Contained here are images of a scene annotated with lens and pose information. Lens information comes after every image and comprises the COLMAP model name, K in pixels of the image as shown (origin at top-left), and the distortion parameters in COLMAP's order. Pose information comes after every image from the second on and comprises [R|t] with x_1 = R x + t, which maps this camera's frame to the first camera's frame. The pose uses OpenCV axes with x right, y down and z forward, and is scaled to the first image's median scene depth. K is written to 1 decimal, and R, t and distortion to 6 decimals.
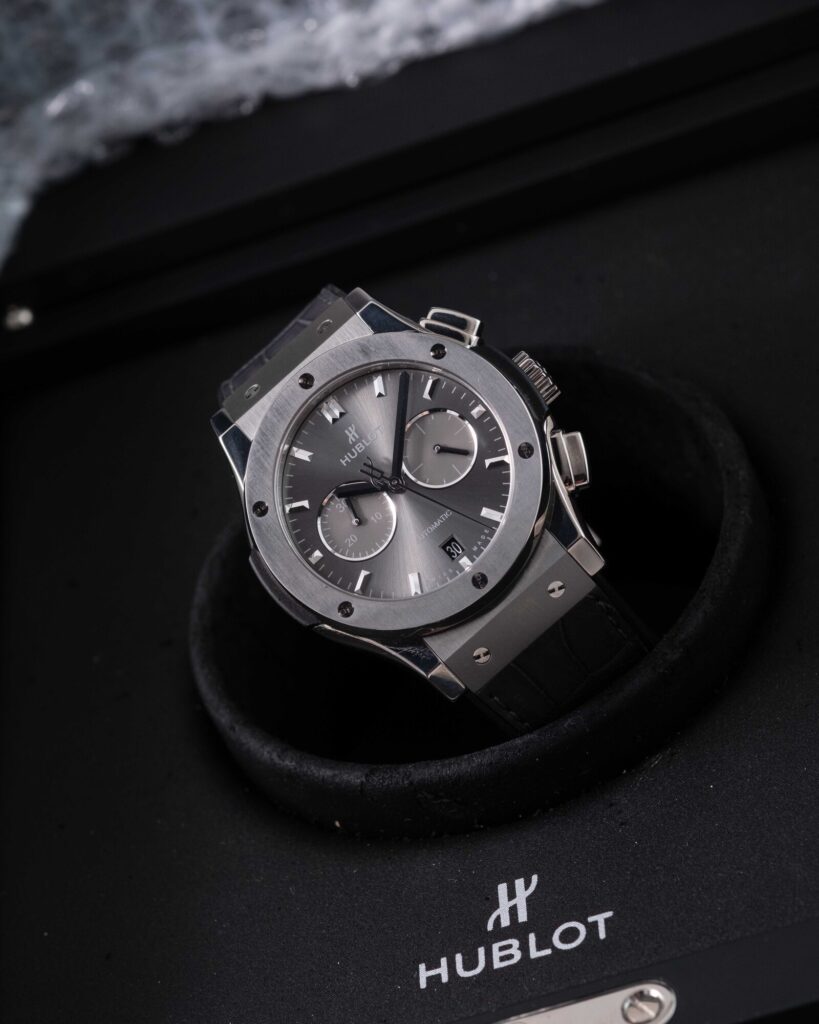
lens RADIAL K [[4026.6, 0, 409.5], [0, 4026.6, 512.0], [0, 0, 1]] dist [0.151787, 2.736488]
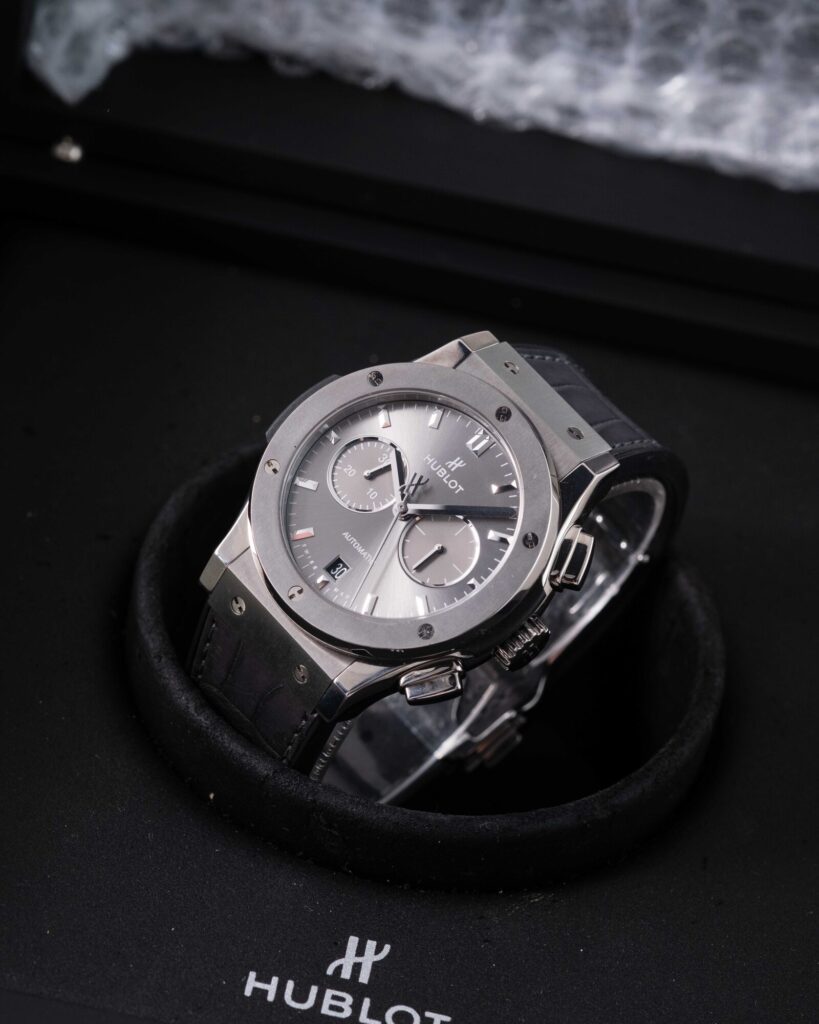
lens RADIAL K [[4026.6, 0, 409.5], [0, 4026.6, 512.0], [0, 0, 1]] dist [0.151787, 2.736488]
pose [[0.850200, 0.488392, 0.196552, -0.207839], [-0.488480, 0.871057, -0.051447, 0.044667], [-0.196334, -0.052271, 0.979143, 0.028770]]
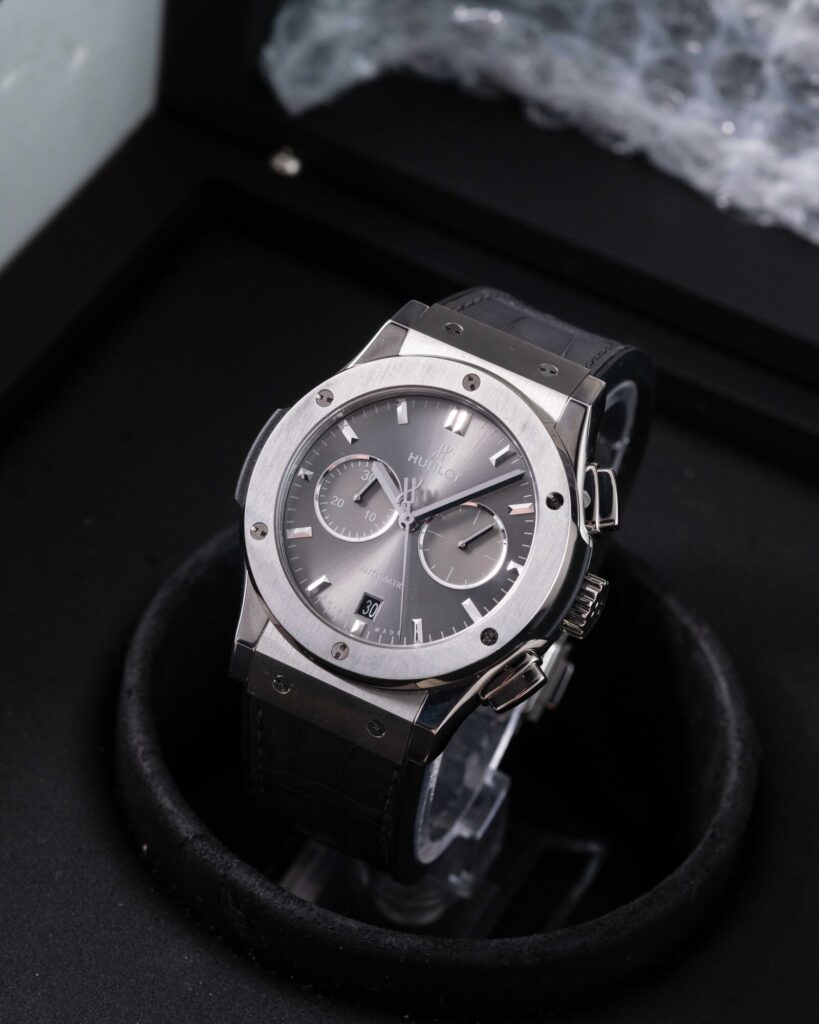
lens RADIAL K [[4026.6, 0, 409.5], [0, 4026.6, 512.0], [0, 0, 1]] dist [0.151787, 2.736488]
pose [[0.757828, 0.651917, -0.026467, 0.002666], [-0.646950, 0.756075, 0.099024, -0.115704], [0.084567, -0.057921, 0.994733, 0.079737]]
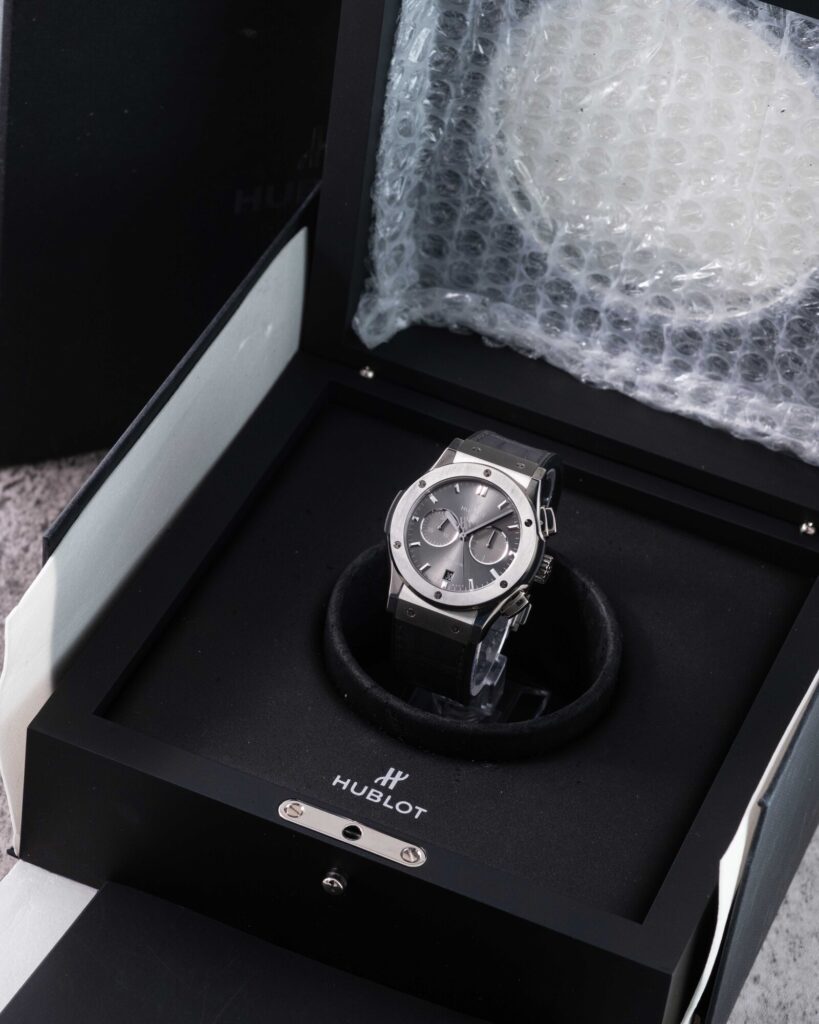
lens RADIAL K [[4026.6, 0, 409.5], [0, 4026.6, 512.0], [0, 0, 1]] dist [0.151787, 2.736488]
pose [[0.797311, 0.603567, -0.001183, -0.046608], [-0.602970, 0.796606, 0.042962, -0.105336], [0.026873, -0.033541, 0.999076, -1.049851]]
